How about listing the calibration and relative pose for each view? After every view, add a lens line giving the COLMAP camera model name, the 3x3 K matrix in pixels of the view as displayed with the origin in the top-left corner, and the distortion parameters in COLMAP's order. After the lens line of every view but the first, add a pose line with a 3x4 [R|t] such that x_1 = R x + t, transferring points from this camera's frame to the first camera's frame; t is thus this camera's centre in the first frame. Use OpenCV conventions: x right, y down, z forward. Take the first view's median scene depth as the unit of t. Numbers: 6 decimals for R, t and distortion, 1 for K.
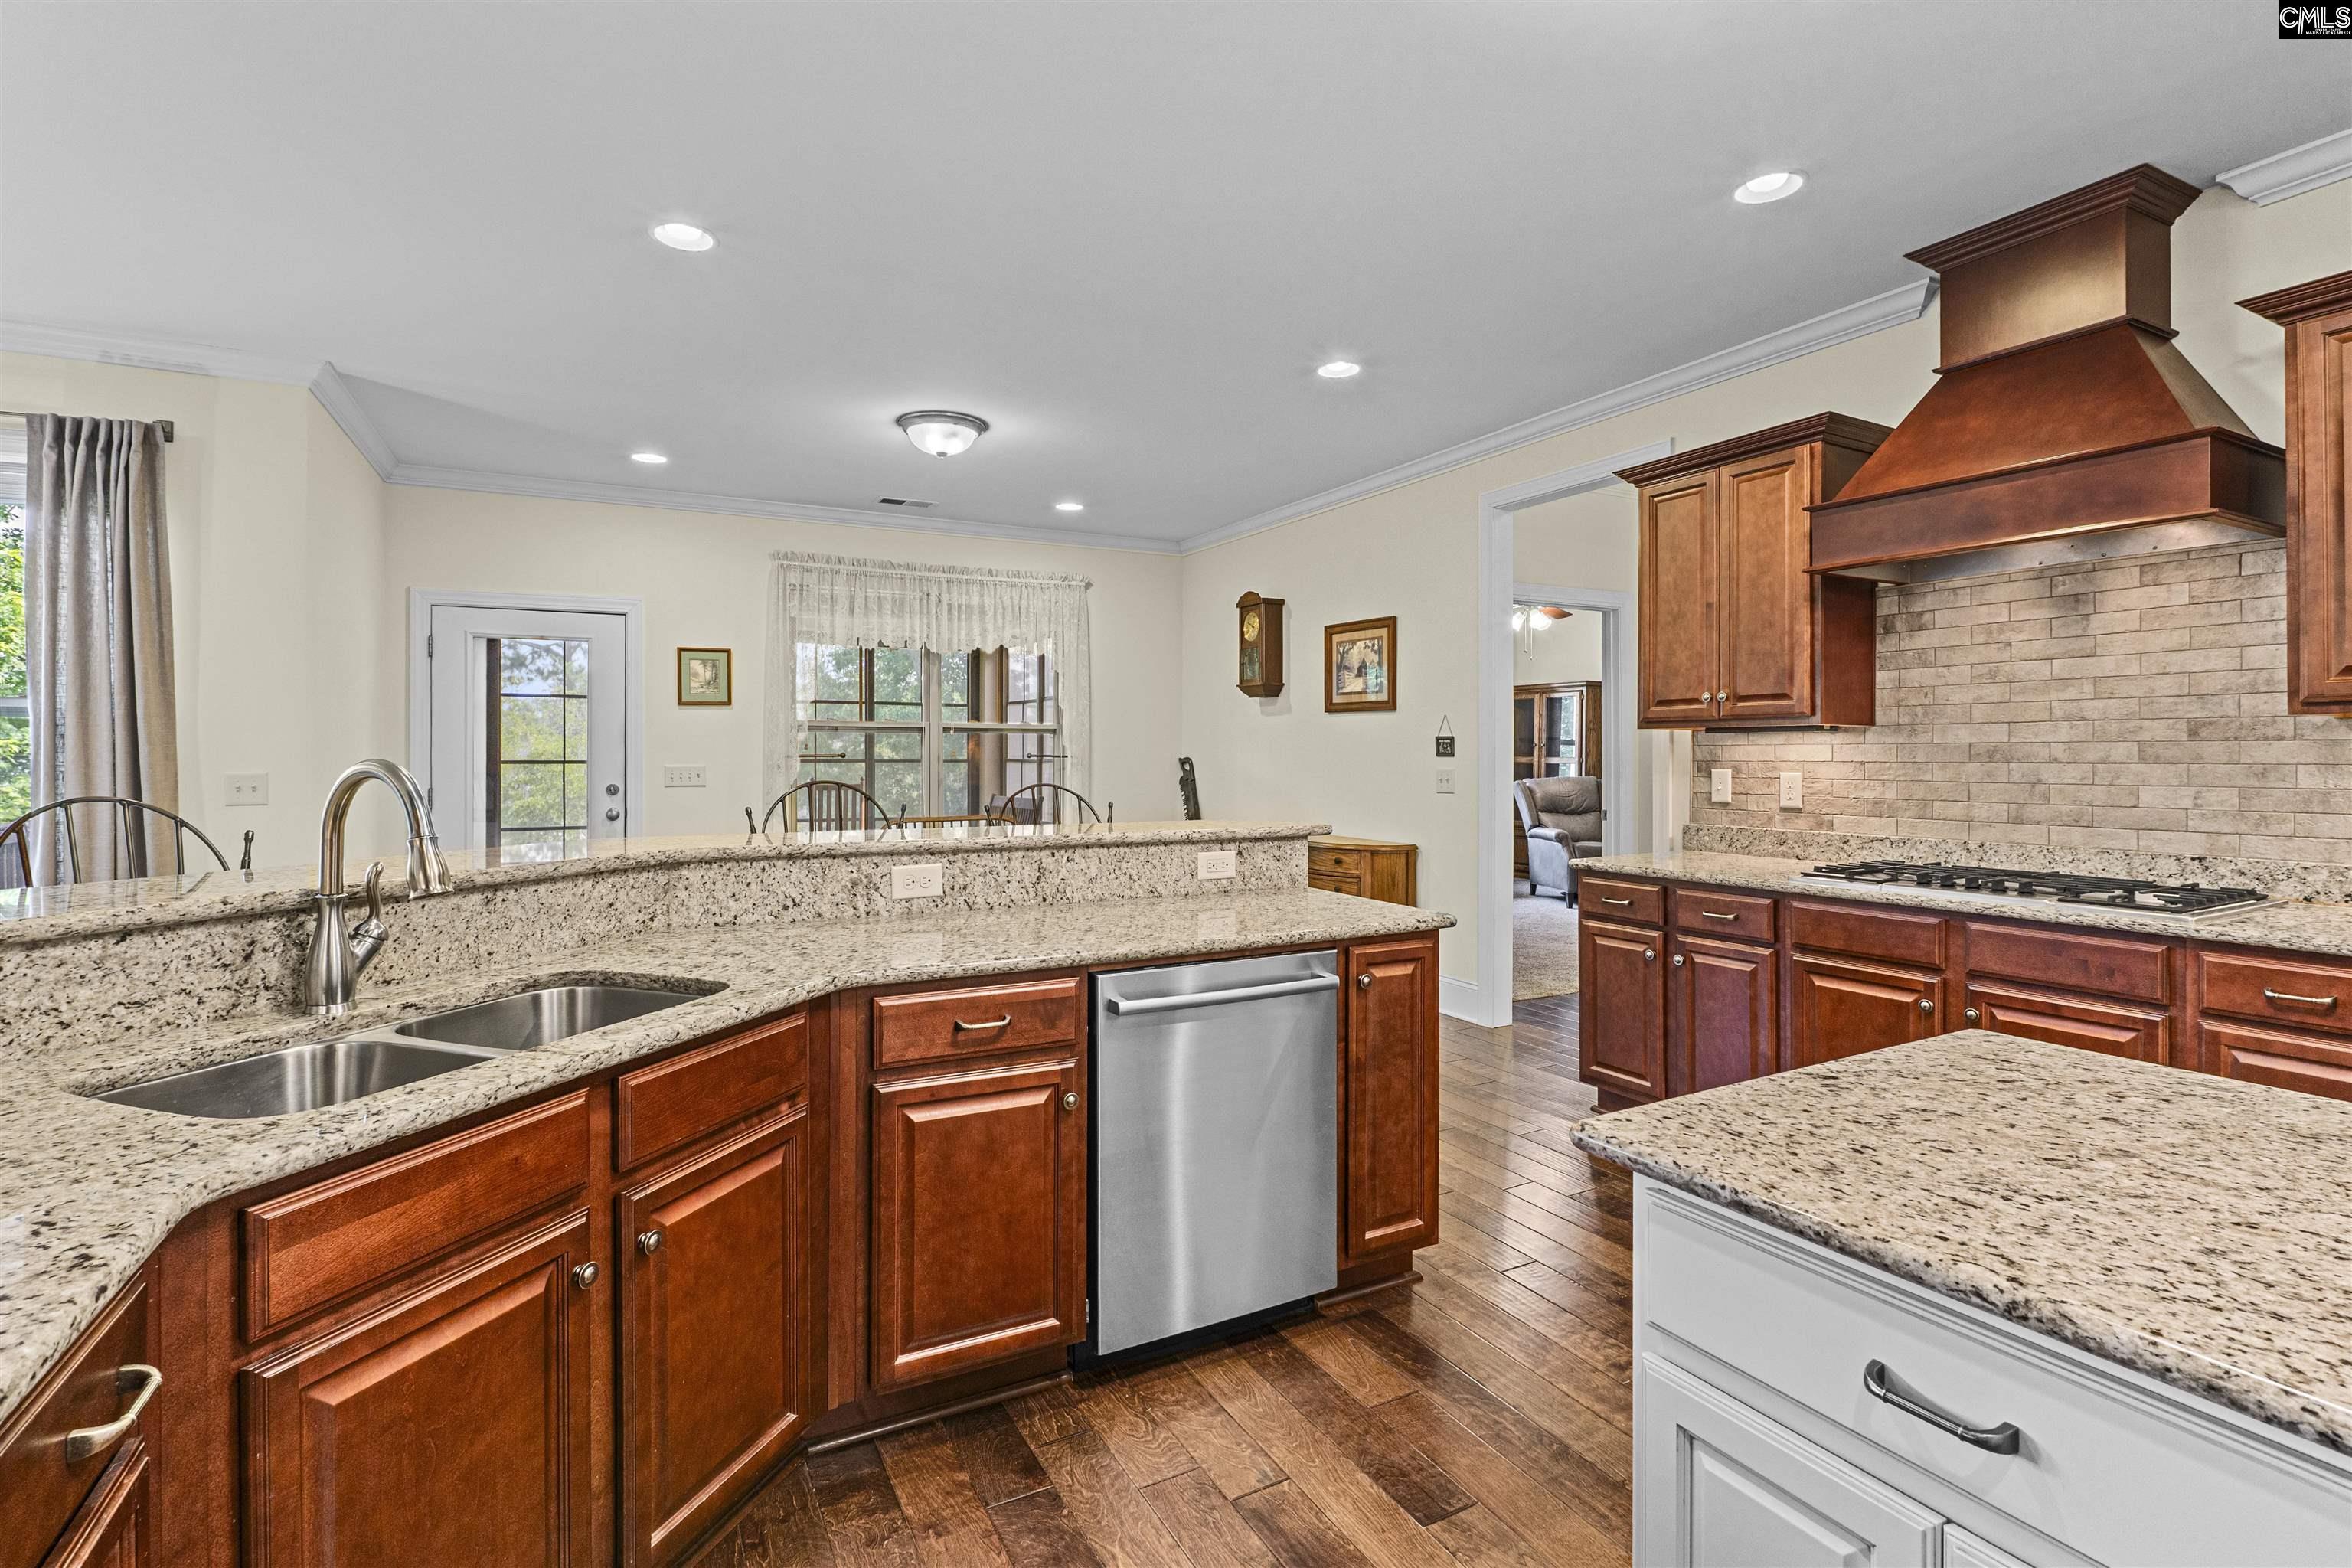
lens RADIAL K [[1079.0, 0, 1175.3], [0, 1079.0, 752.4], [0, 0, 1]] dist [-0.011905, -0.000091]
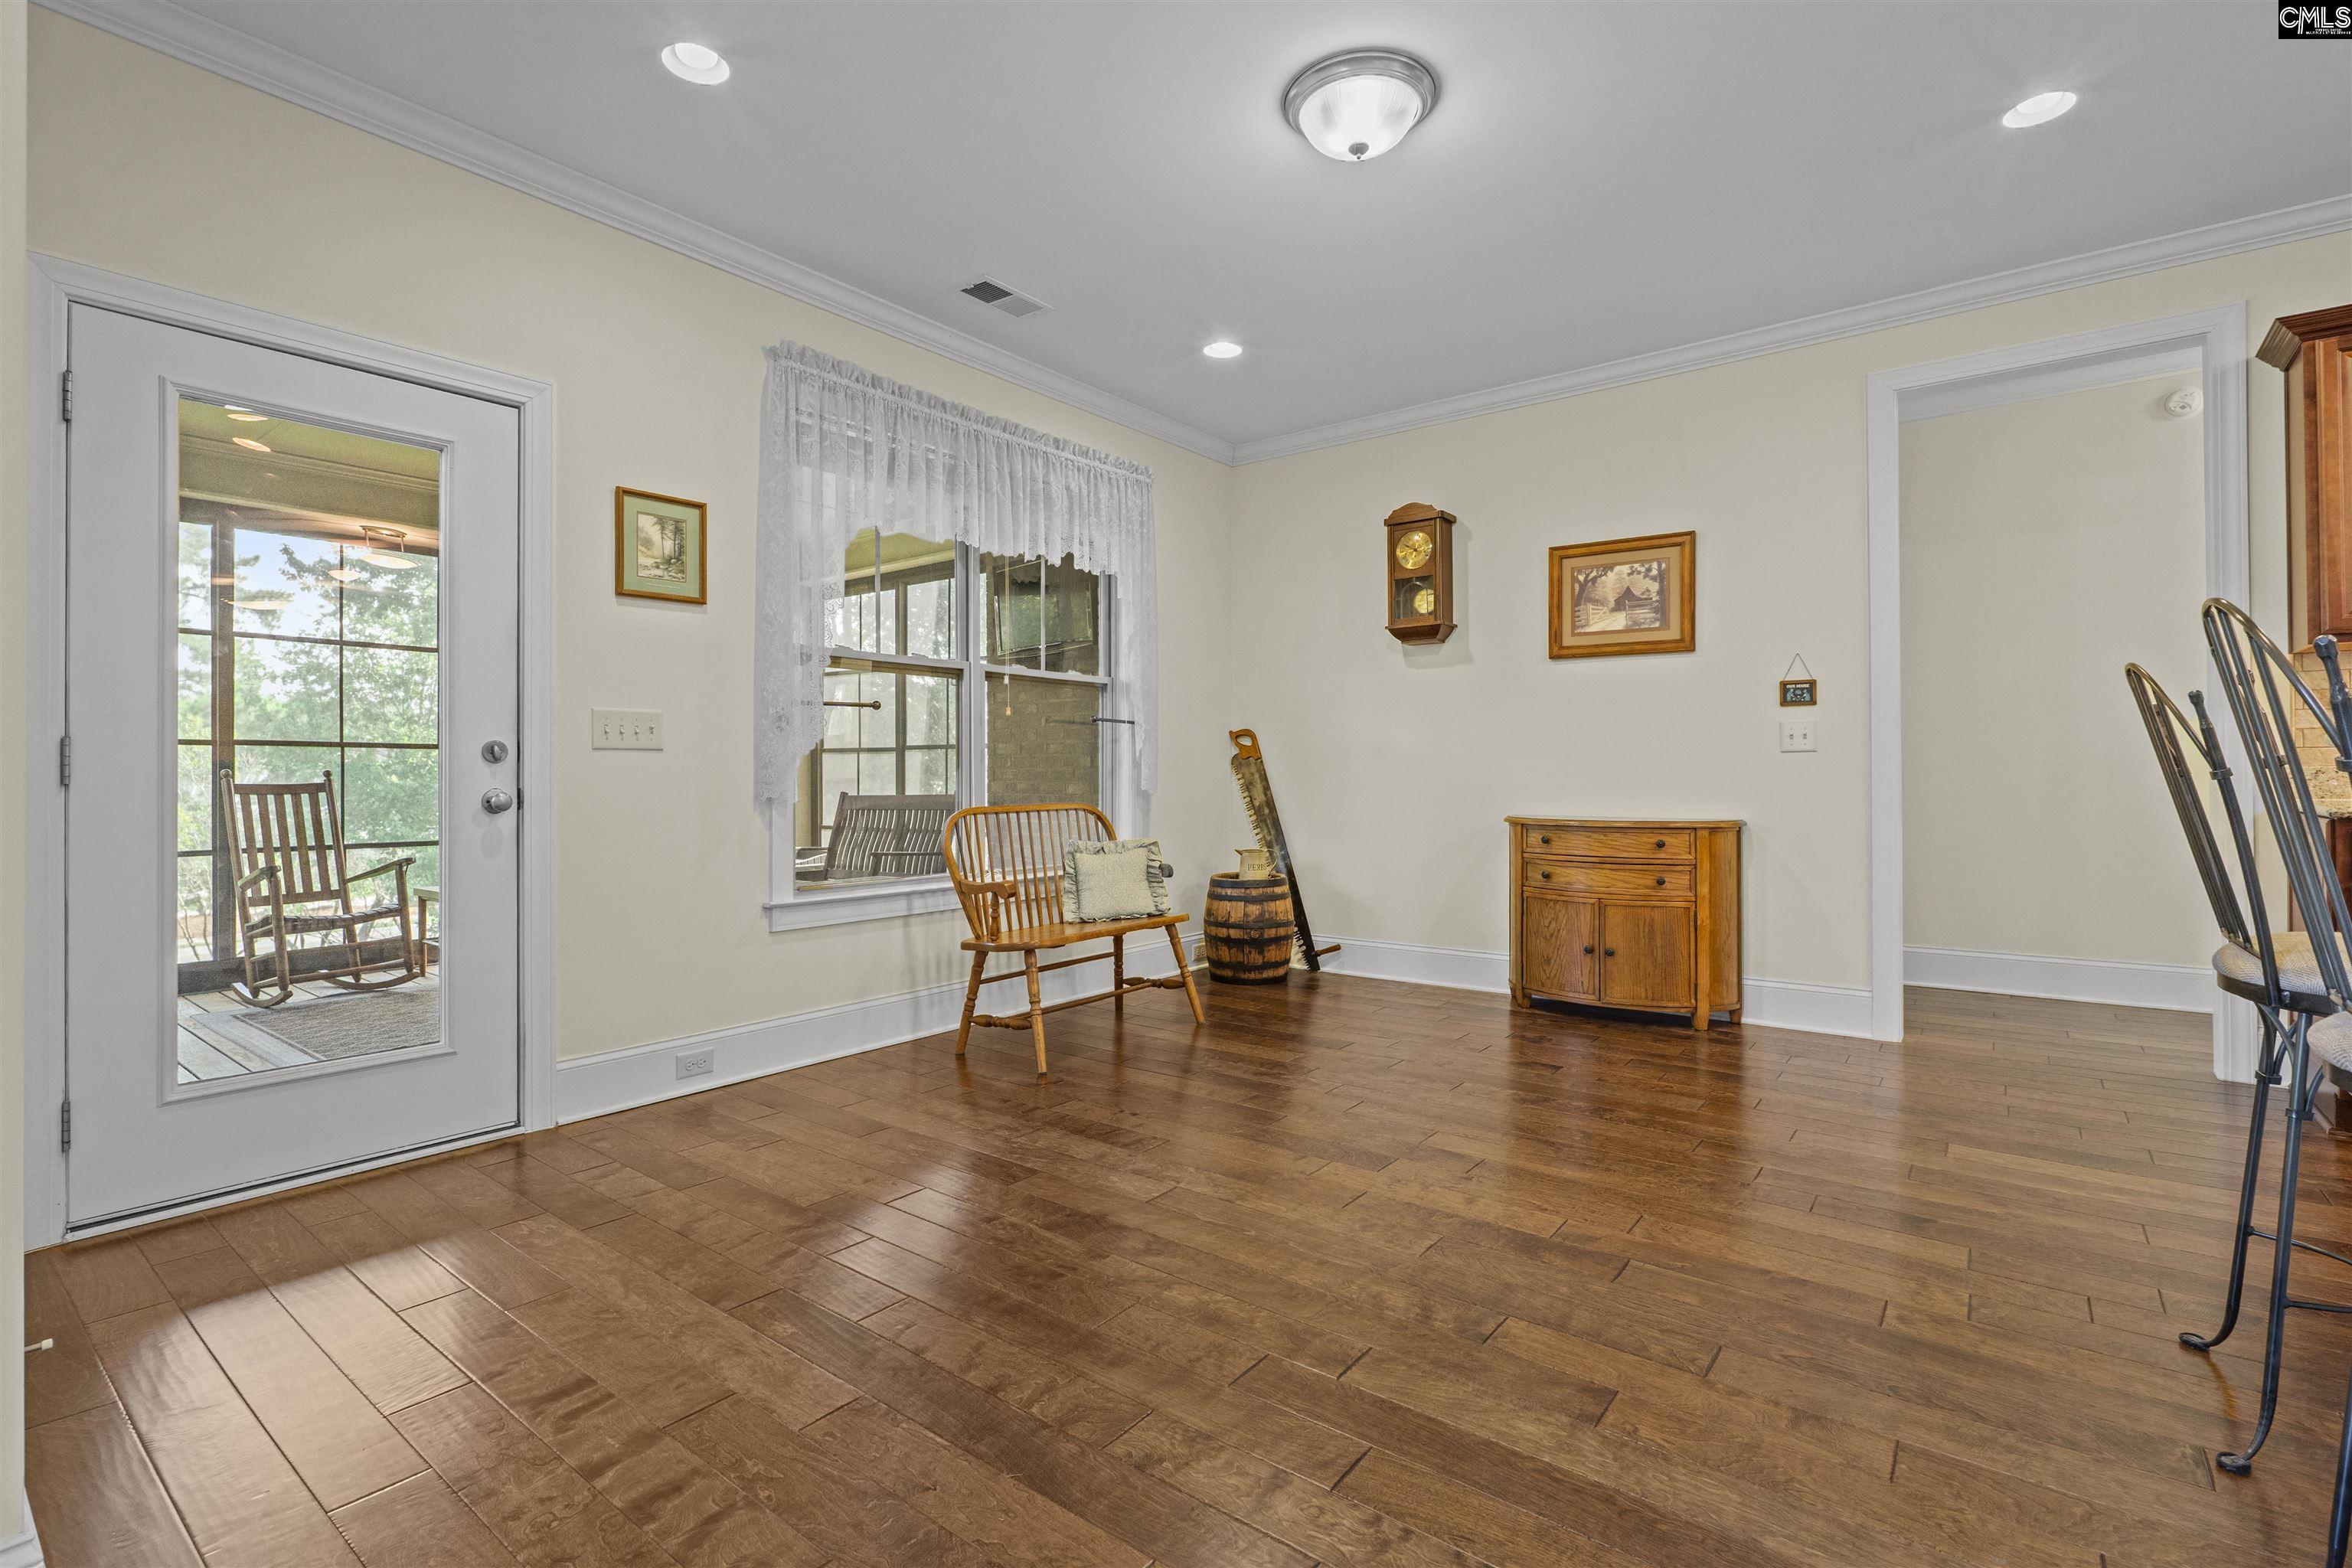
lens RADIAL K [[1085.7, 0, 1183.5], [0, 1085.7, 763.2], [0, 0, 1]] dist [0.000157, 0.000088]
pose [[0.911472, -0.000098, 0.411362, -0.782866], [0.004937, 0.999931, -0.010700, 0.083606], [-0.411333, 0.011783, 0.911409, 0.730595]]
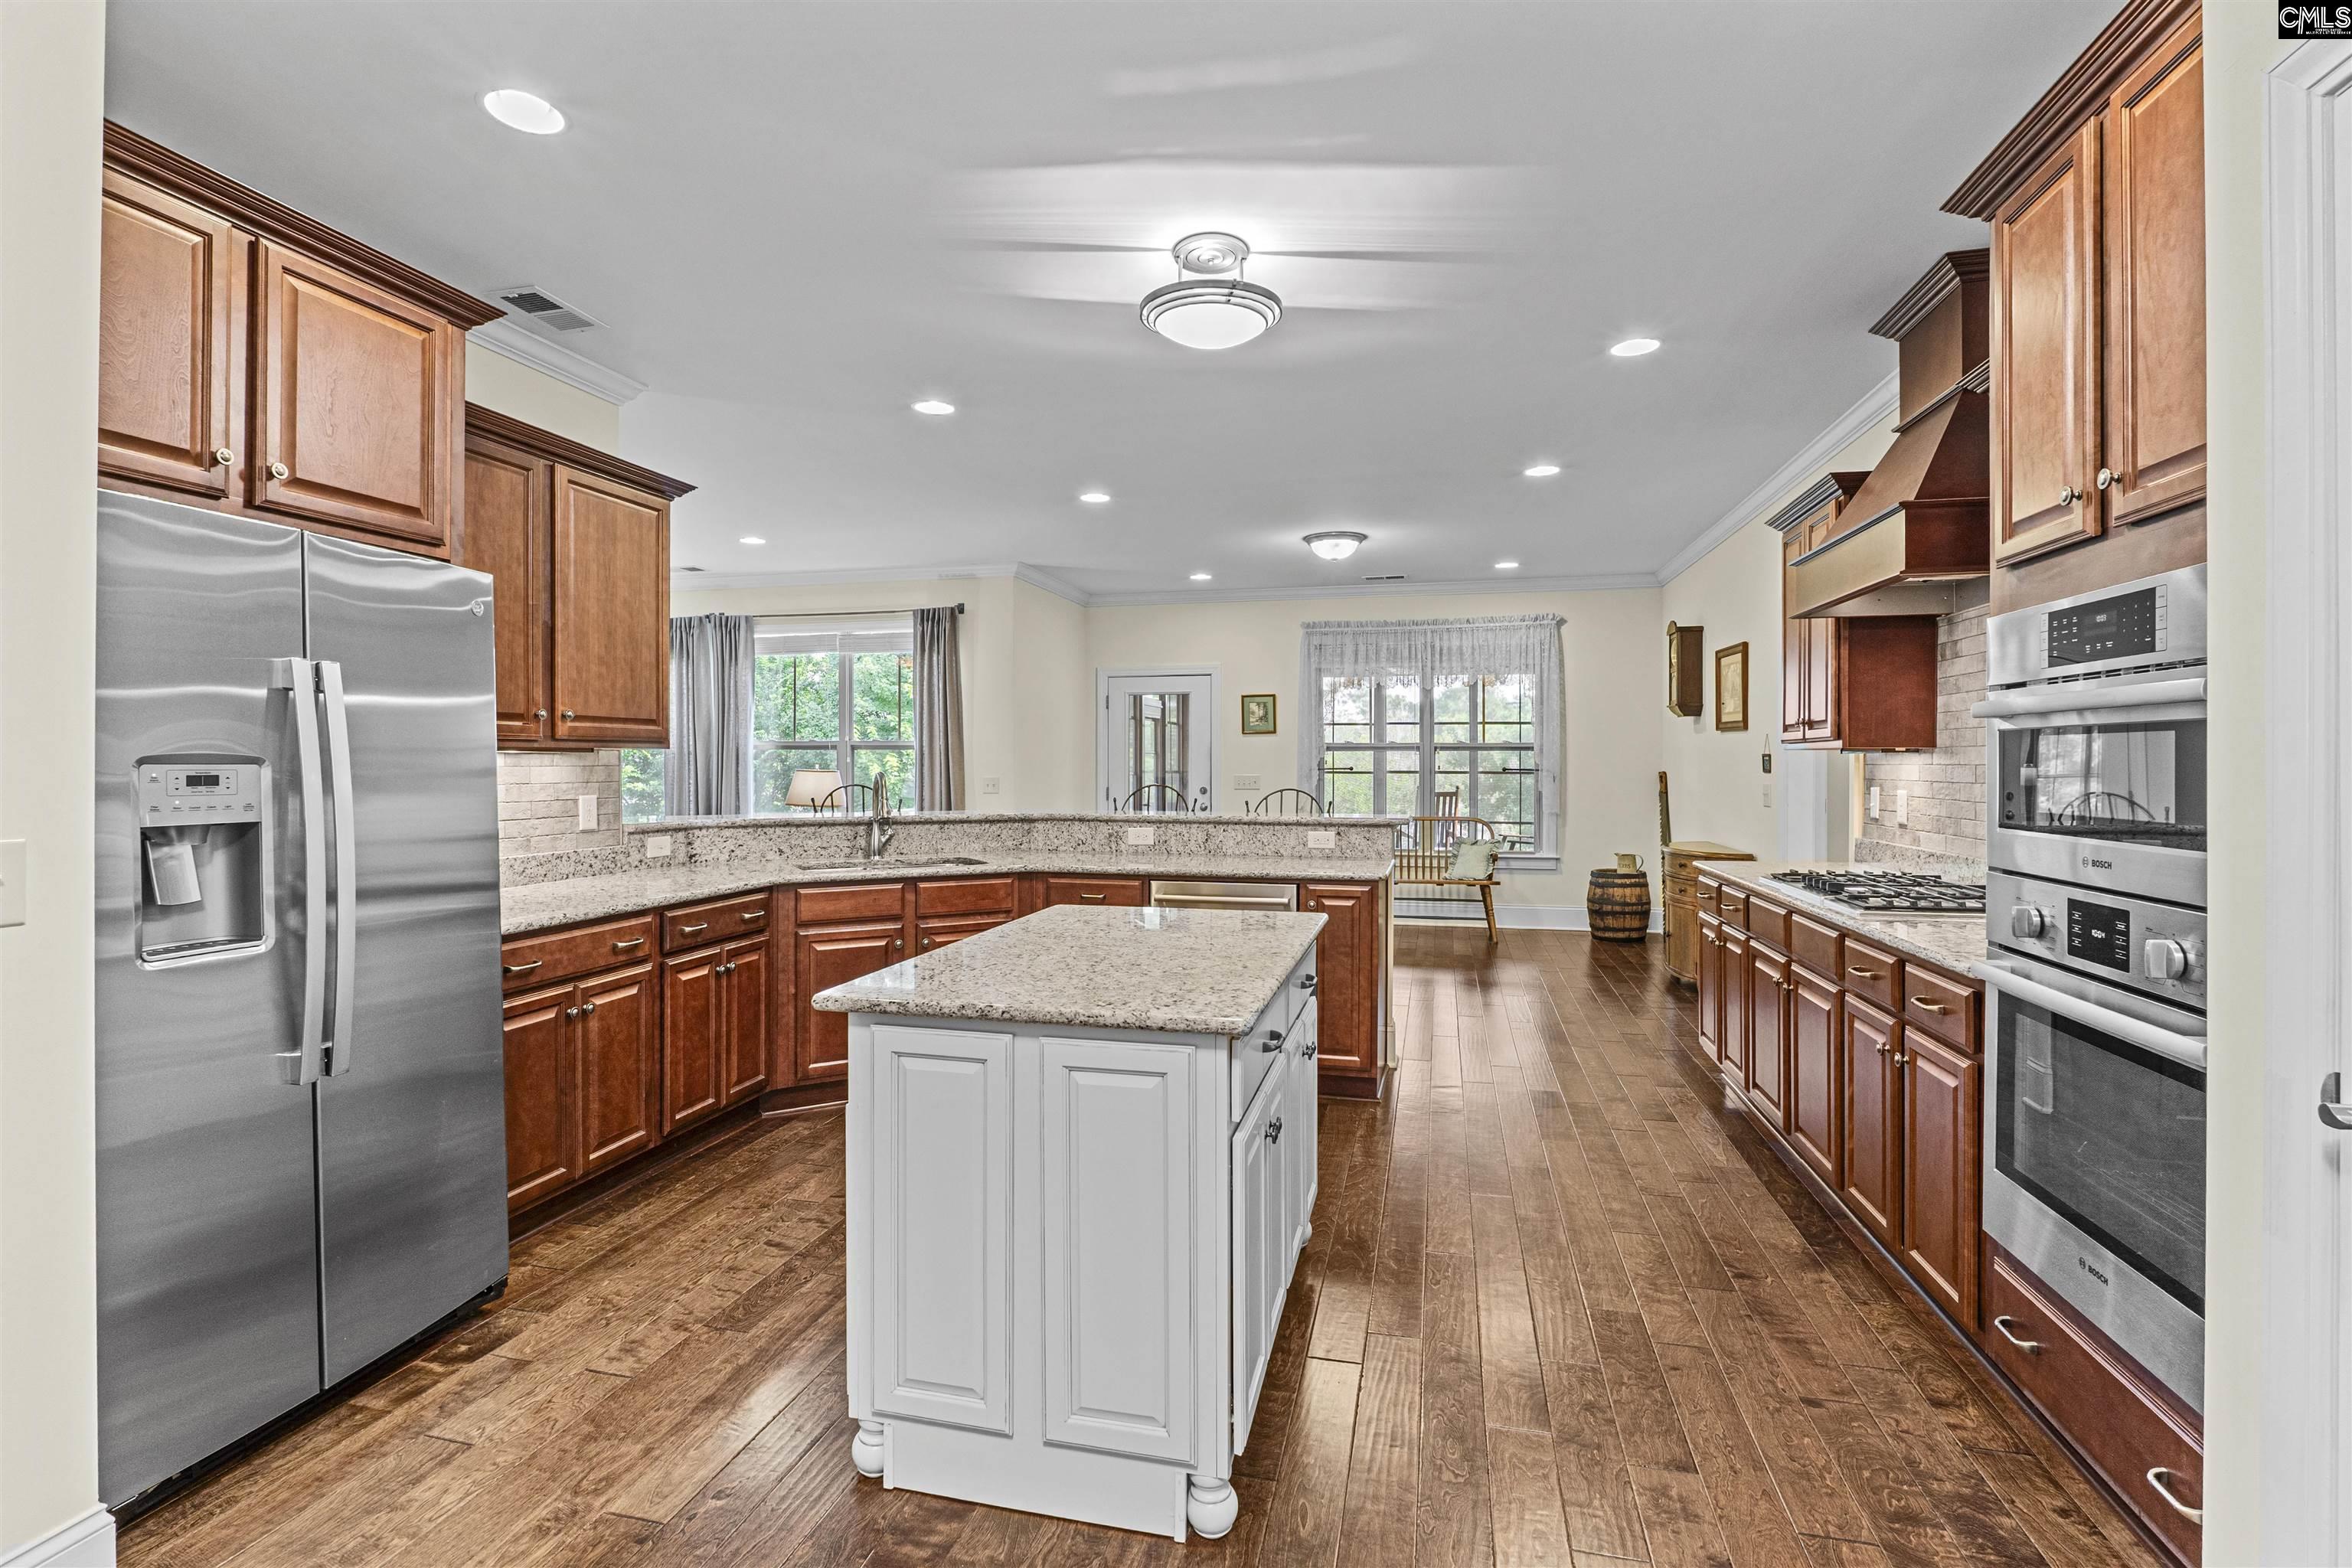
lens RADIAL K [[1085.7, 0, 1183.5], [0, 1085.7, 763.2], [0, 0, 1]] dist [0.000157, 0.000088]
pose [[0.750981, 0.001472, -0.660322, 0.841959], [-0.000336, 0.999998, 0.001847, -0.011676], [0.660324, -0.001165, 0.750980, -0.313071]]
